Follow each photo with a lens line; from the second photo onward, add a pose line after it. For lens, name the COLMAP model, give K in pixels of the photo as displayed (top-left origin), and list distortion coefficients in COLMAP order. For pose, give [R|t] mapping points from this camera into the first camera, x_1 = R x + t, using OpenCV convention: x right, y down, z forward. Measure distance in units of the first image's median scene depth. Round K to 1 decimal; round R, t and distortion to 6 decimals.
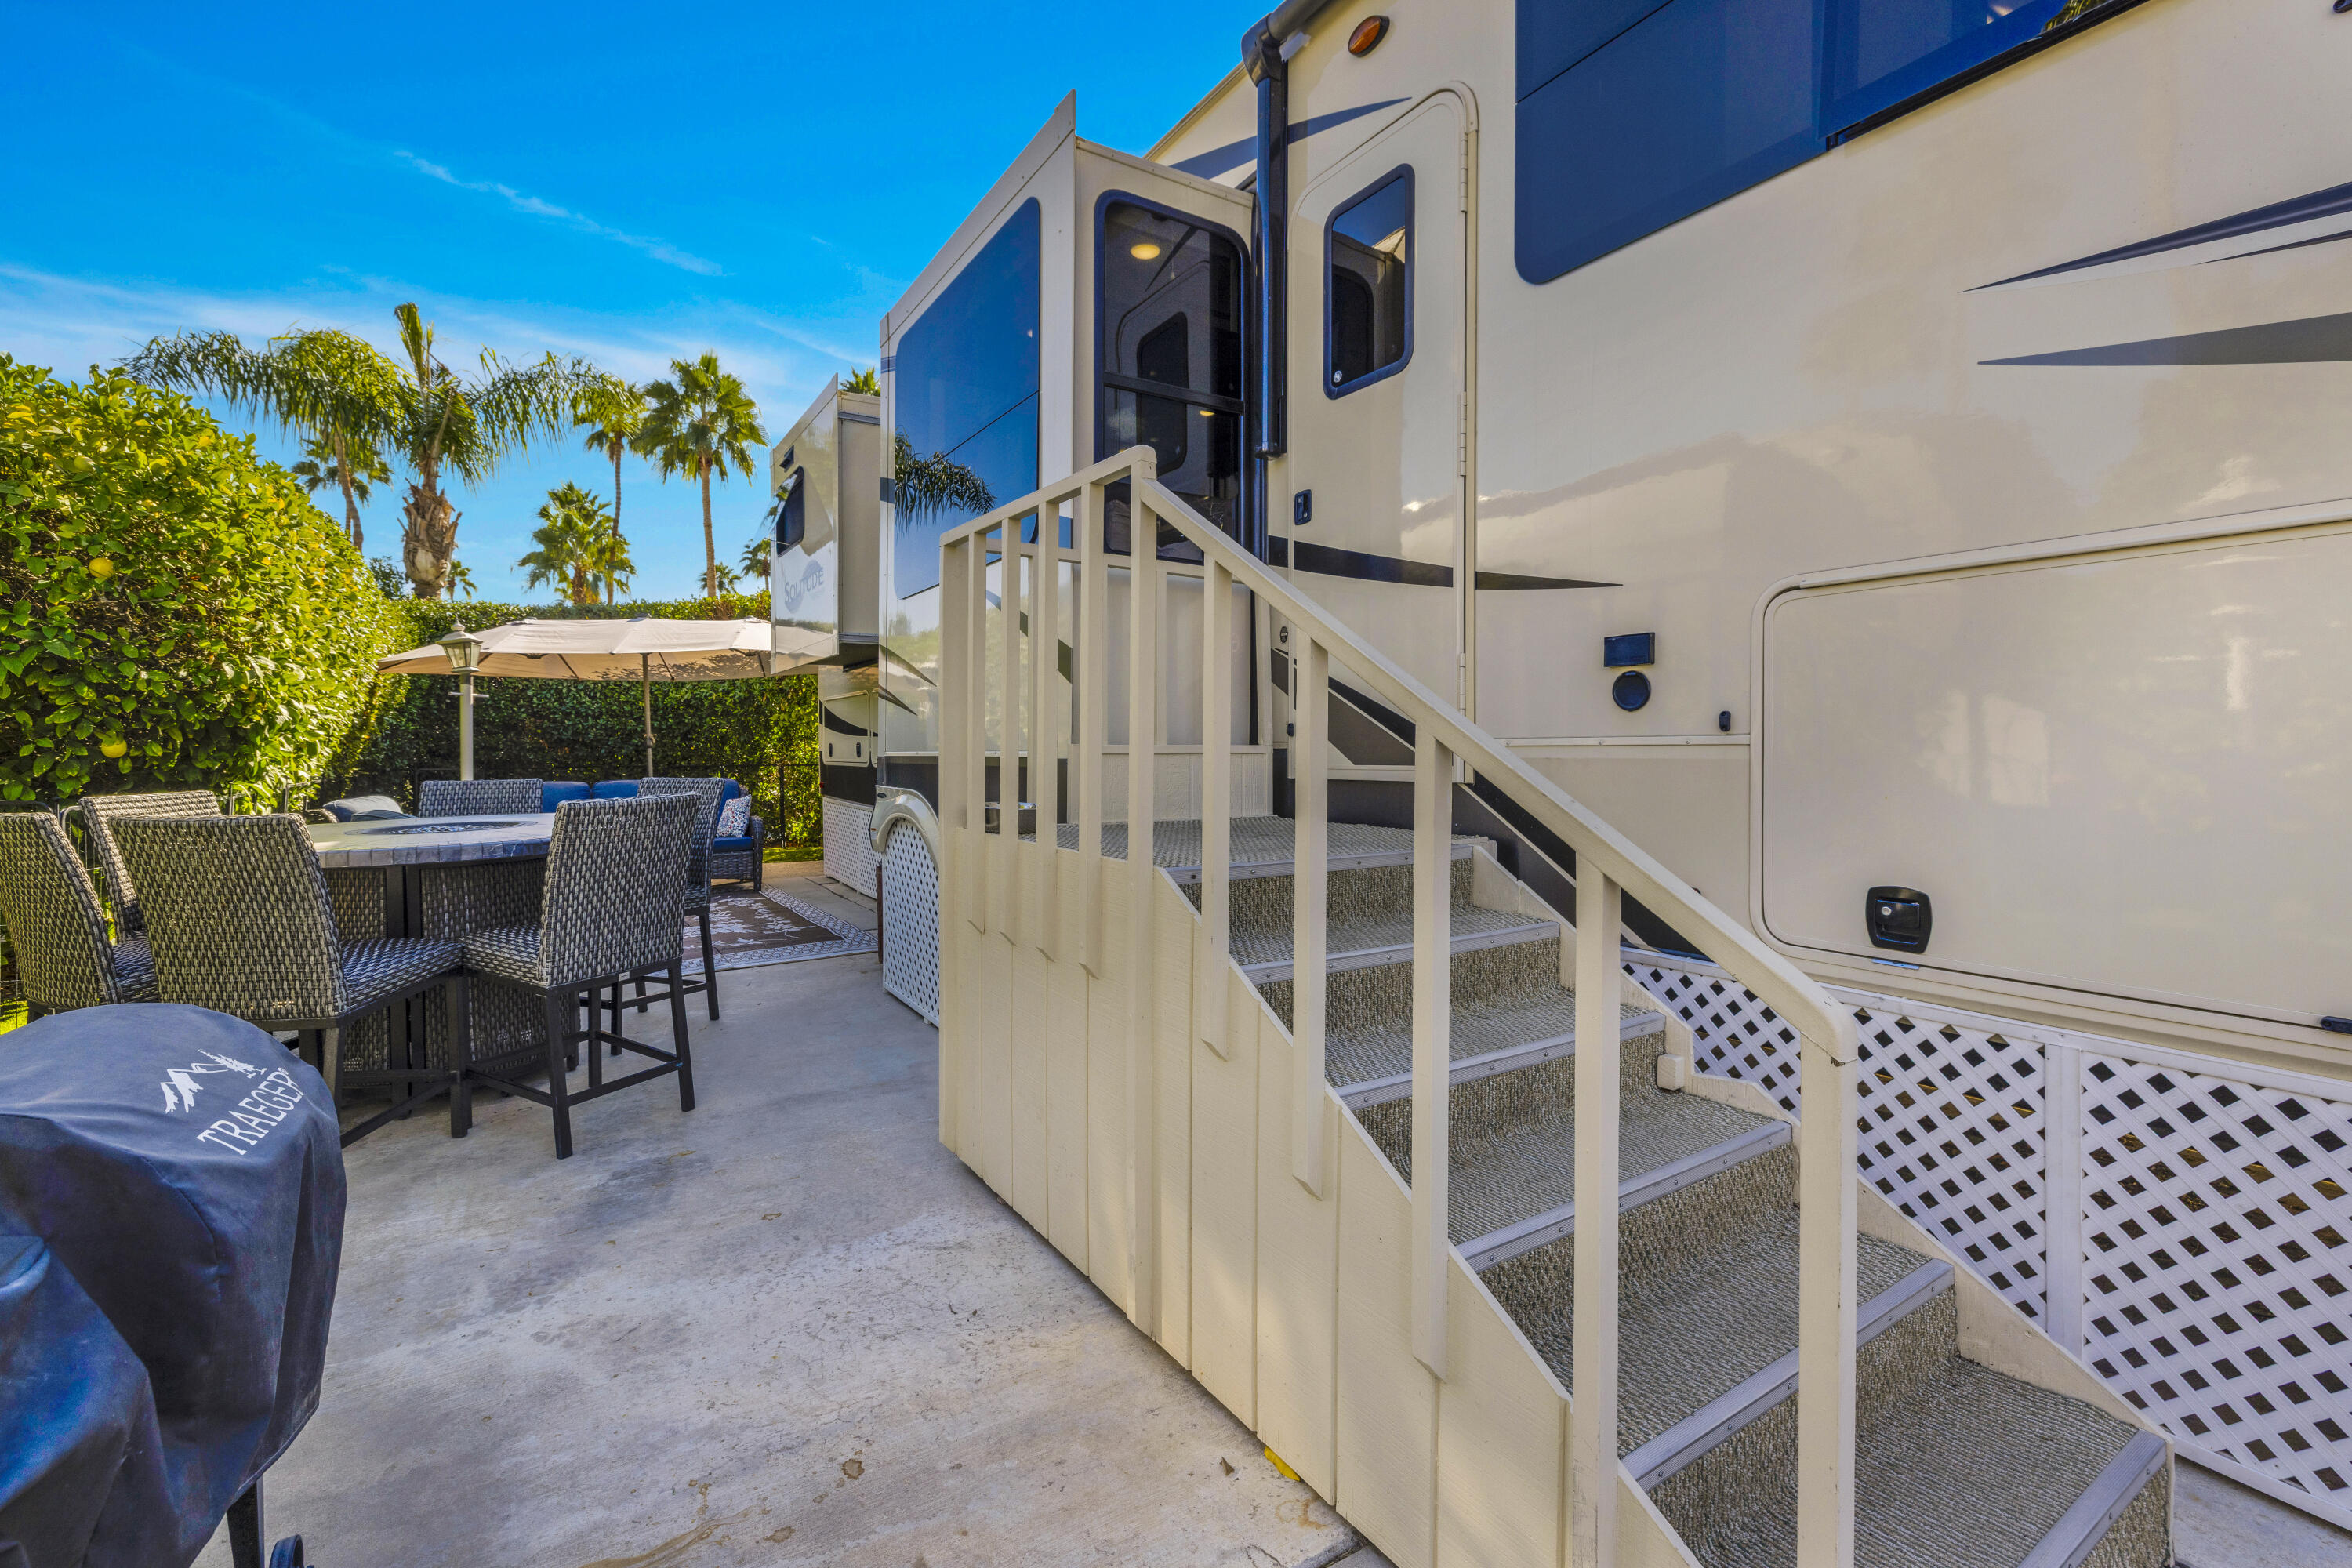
lens RADIAL K [[1013.1, 0, 1174.6], [0, 1013.1, 758.3], [0, 0, 1]] dist [-0.000669, -0.000185]
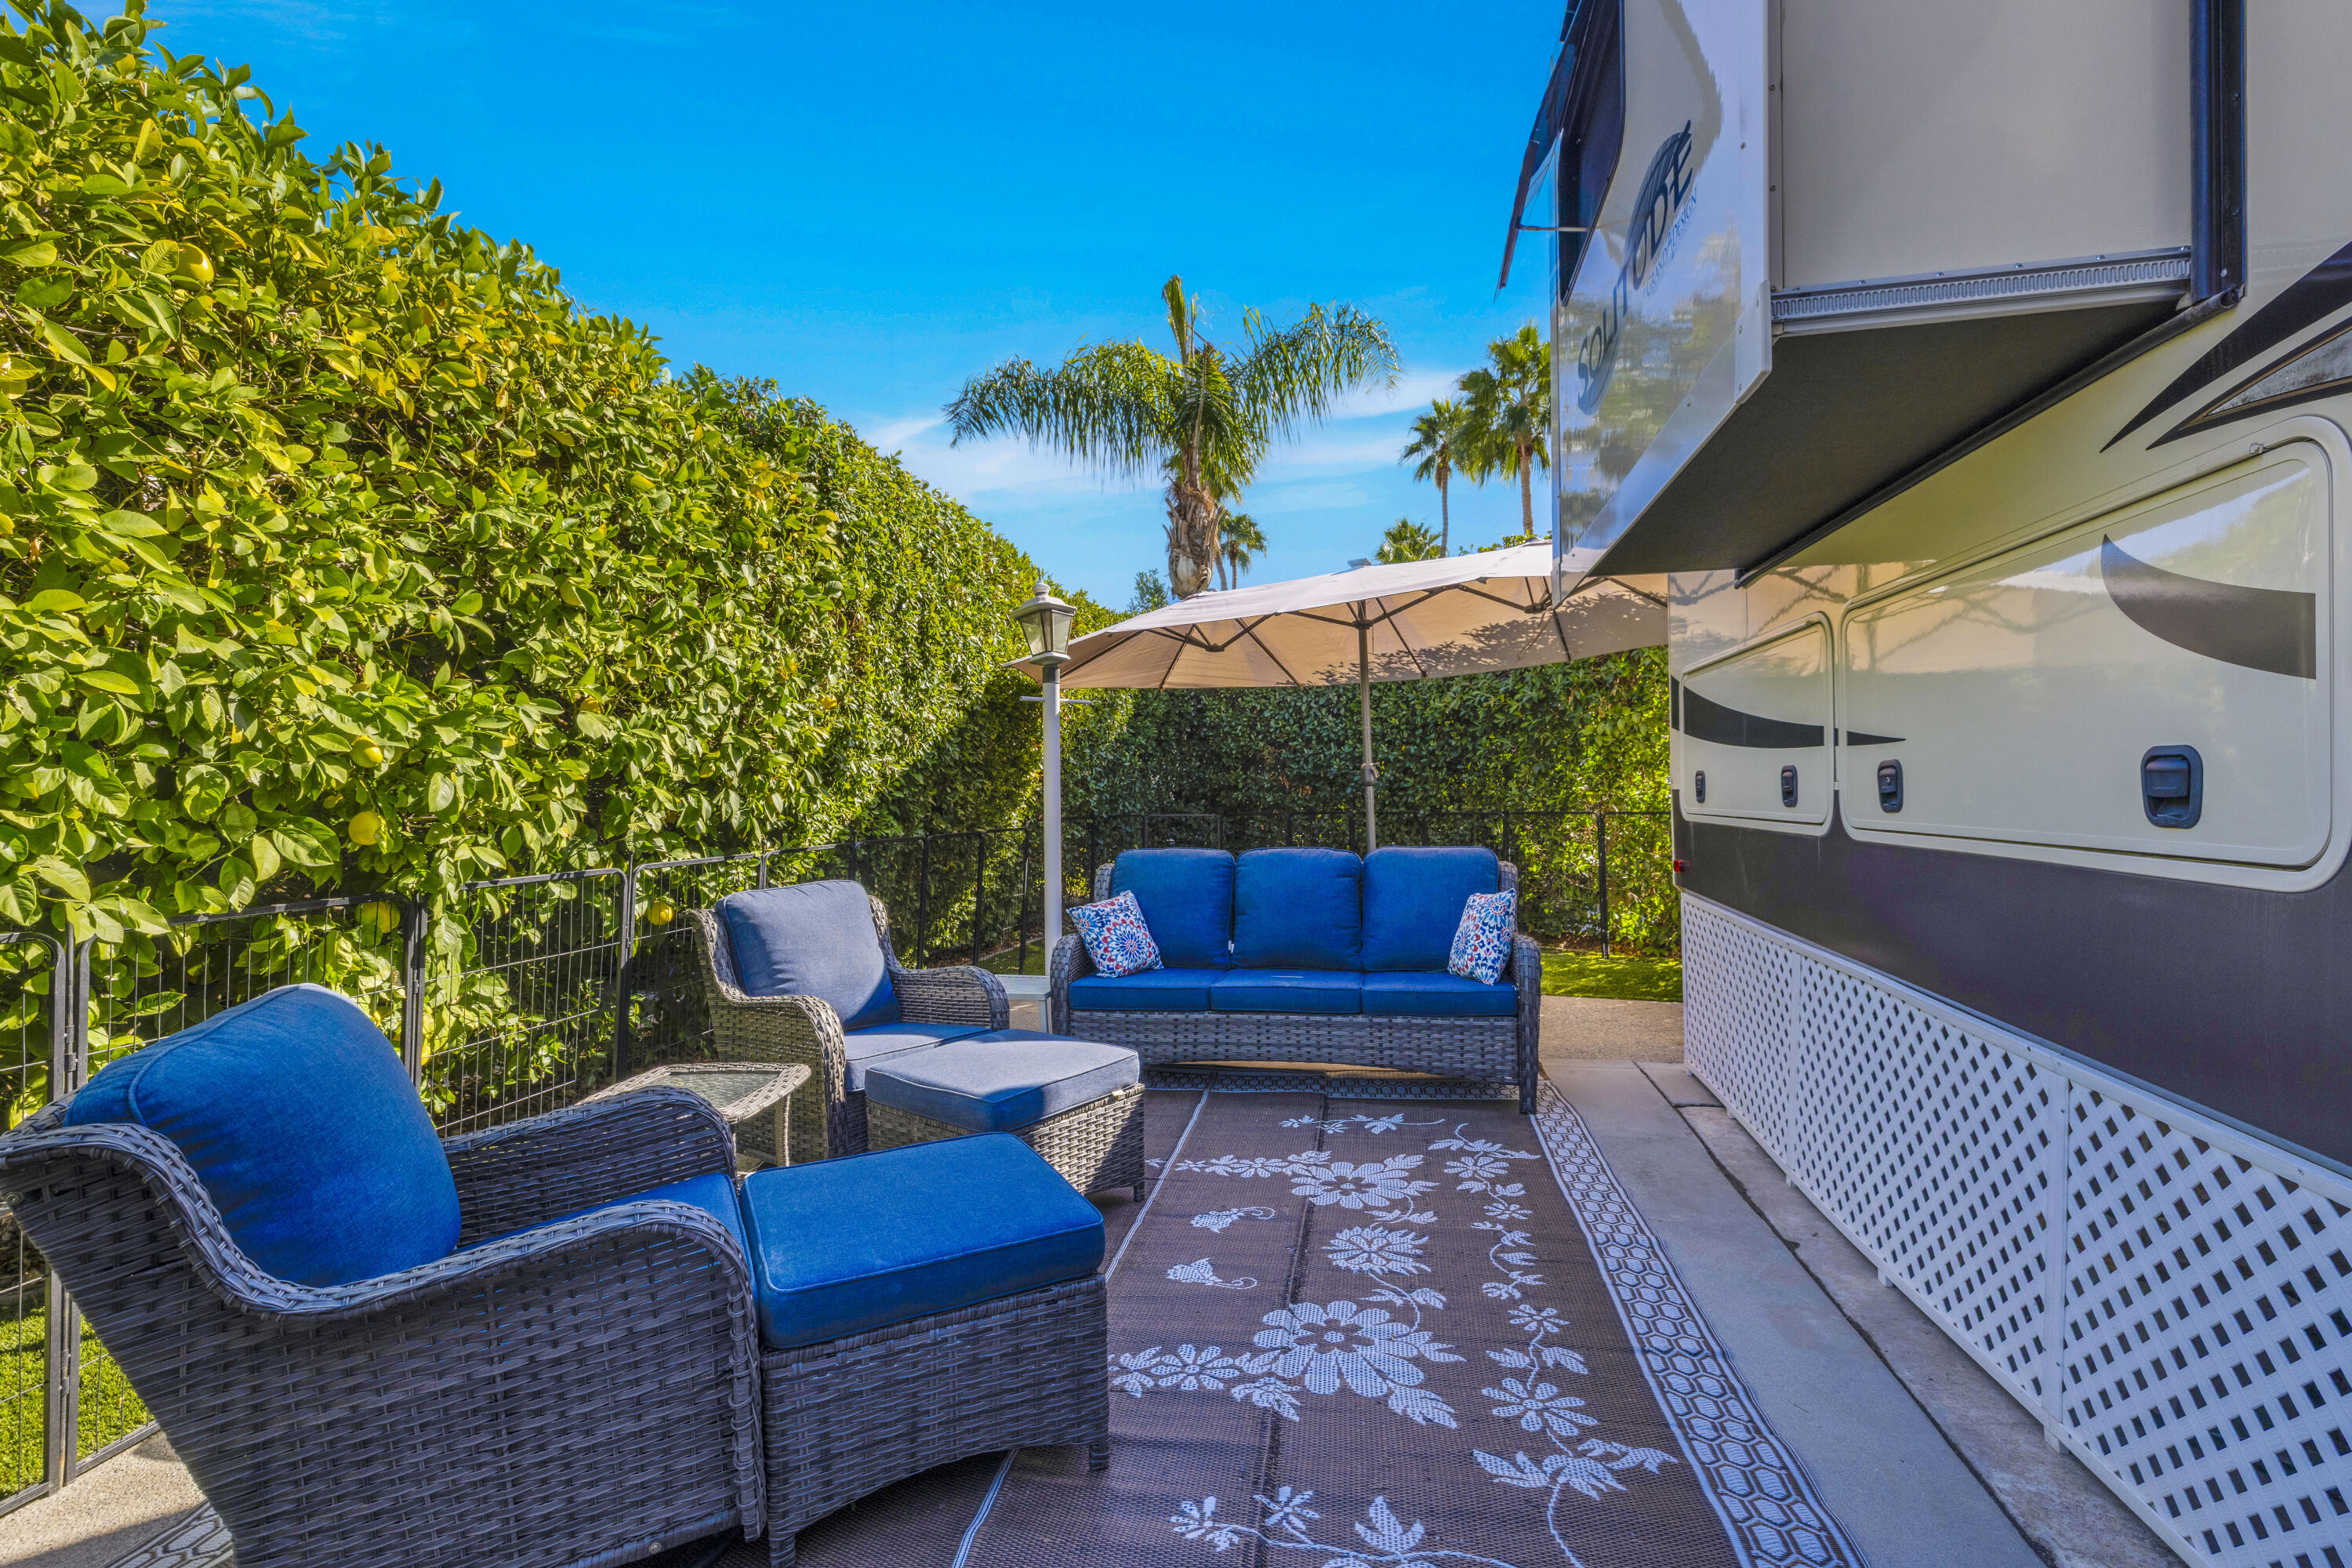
lens RADIAL K [[1037.7, 0, 1176.0], [0, 1037.7, 784.0], [0, 0, 1]] dist [-0.000079, 0.000017]
pose [[0.712590, -0.010298, -0.701505, -0.145698], [0.004656, 0.999940, -0.009949, -0.004703], [0.701565, 0.003823, 0.712595, 0.408711]]
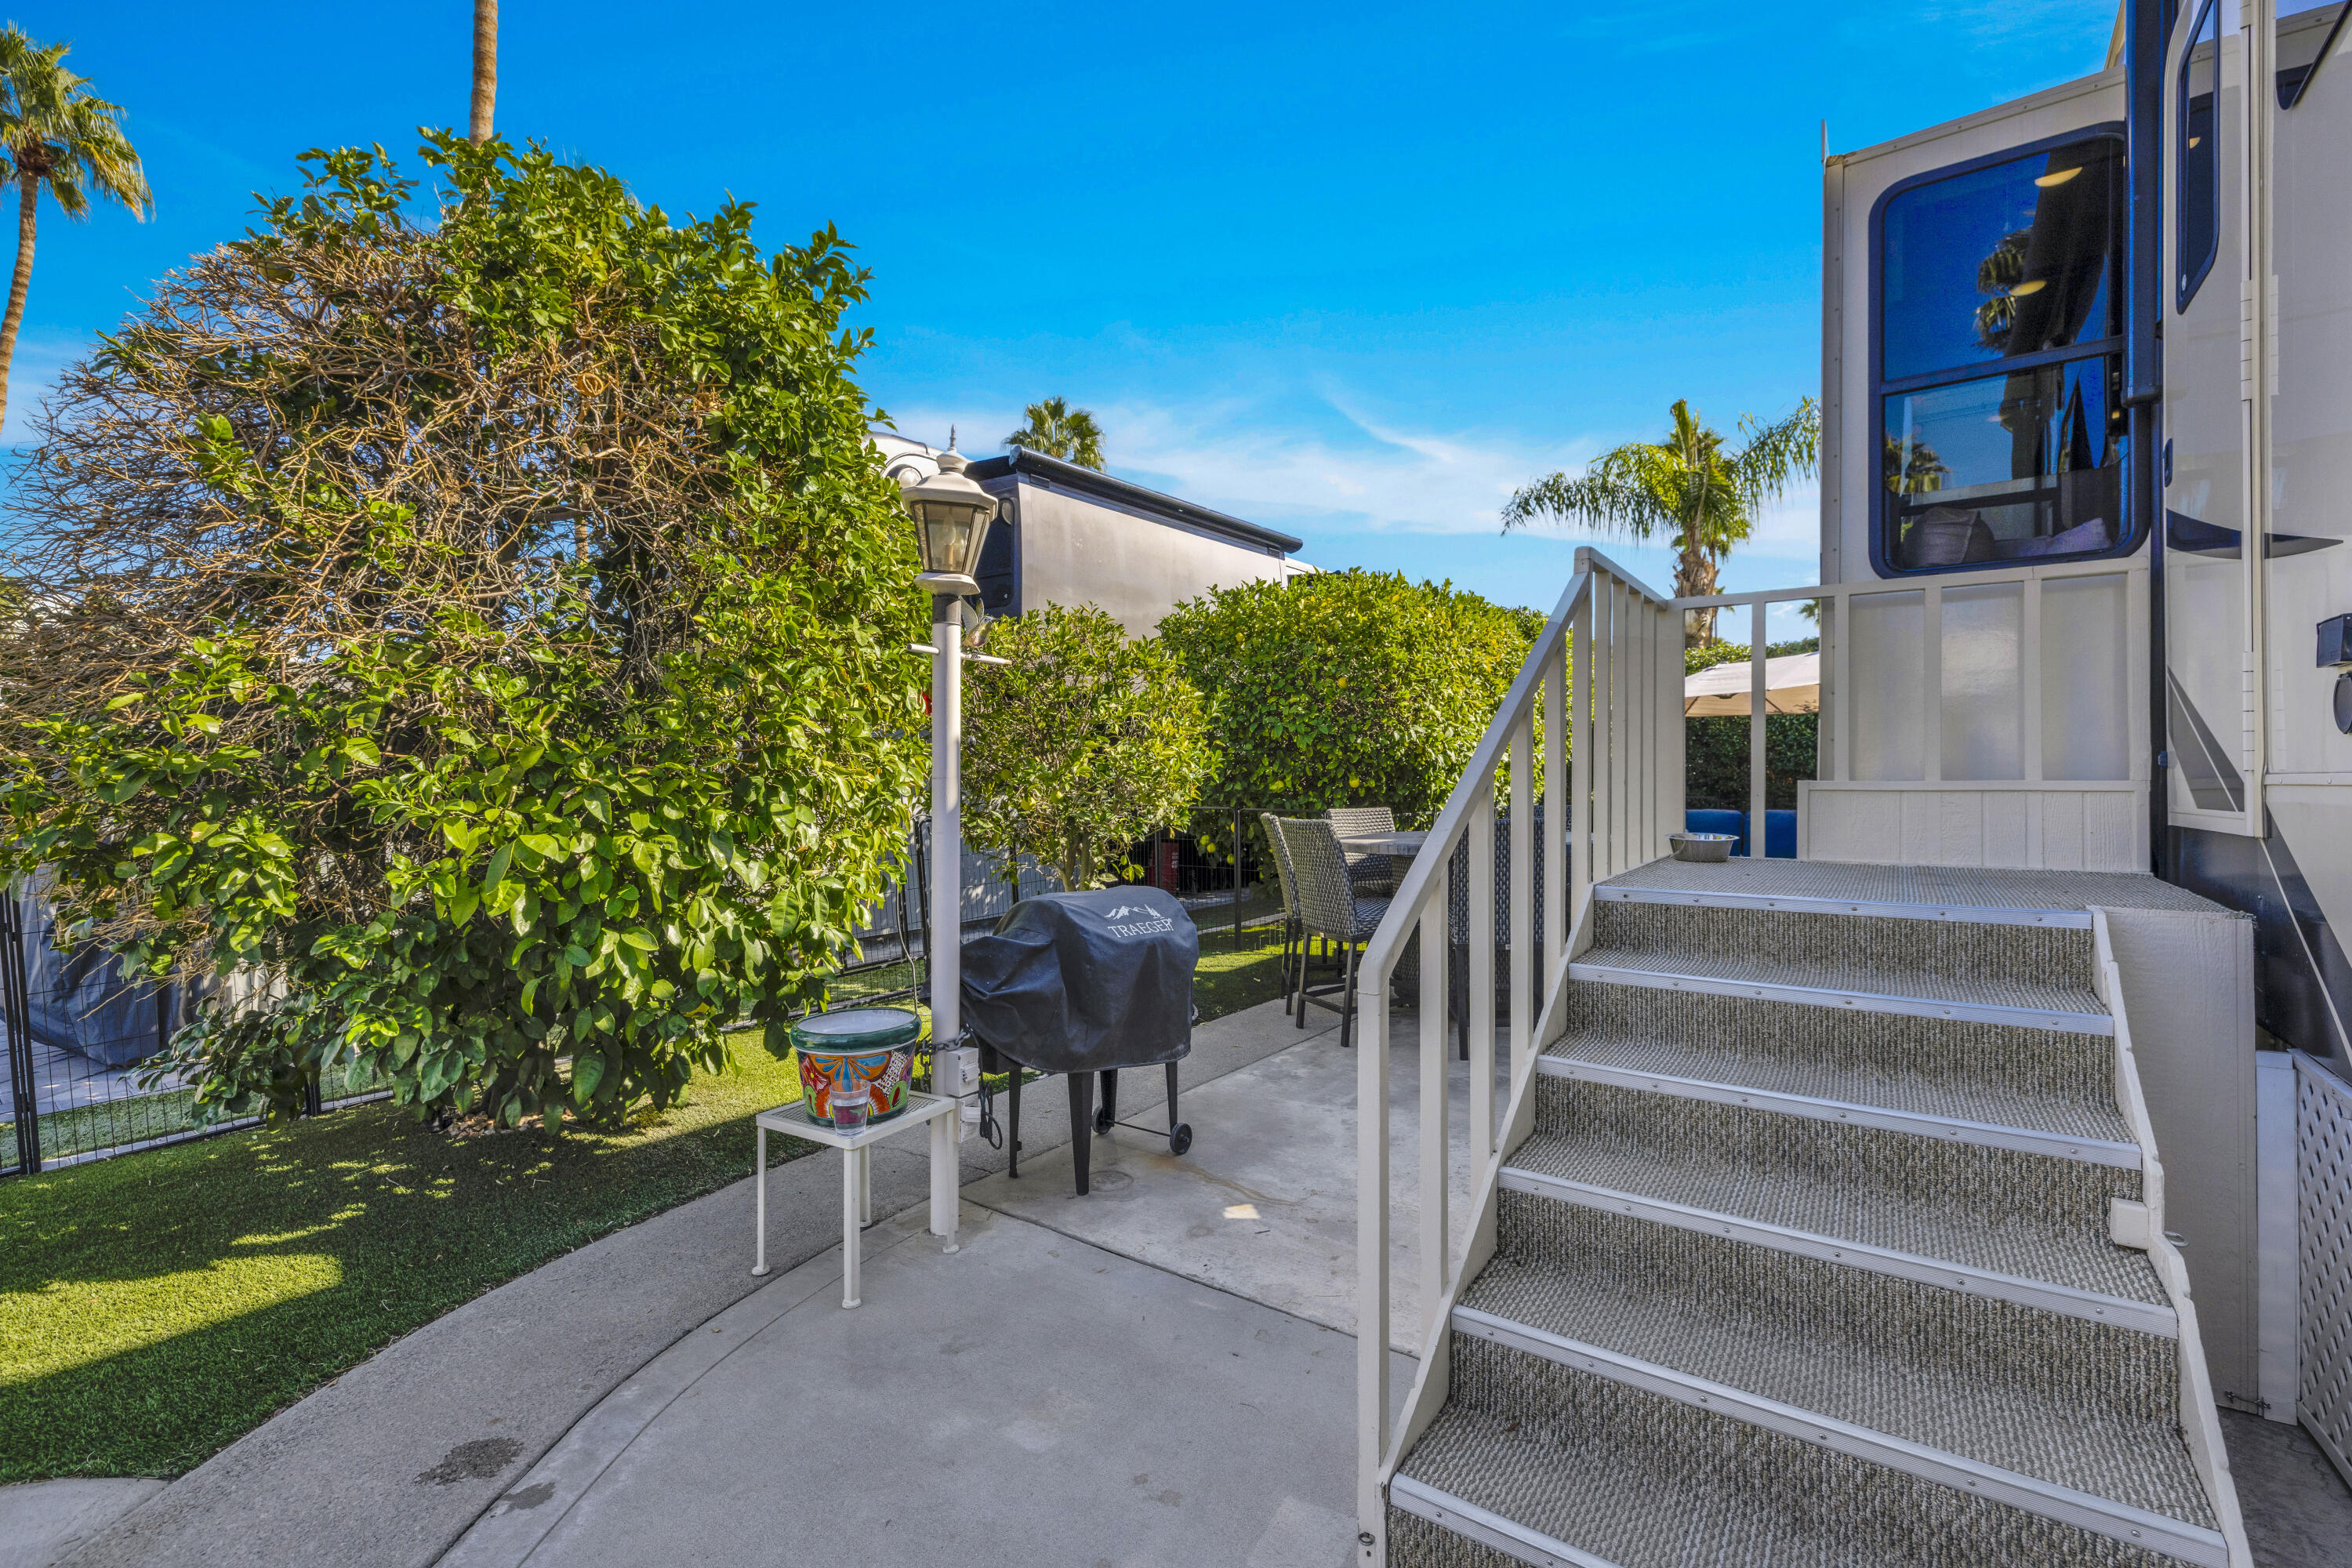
lens RADIAL K [[1037.7, 0, 1176.0], [0, 1037.7, 784.0], [0, 0, 1]] dist [-0.000079, 0.000017]
pose [[0.371055, 0.001459, -0.928610, 0.165615], [-0.002900, 0.999996, 0.000412, -0.002149], [0.928606, 0.002540, 0.371058, 0.010809]]
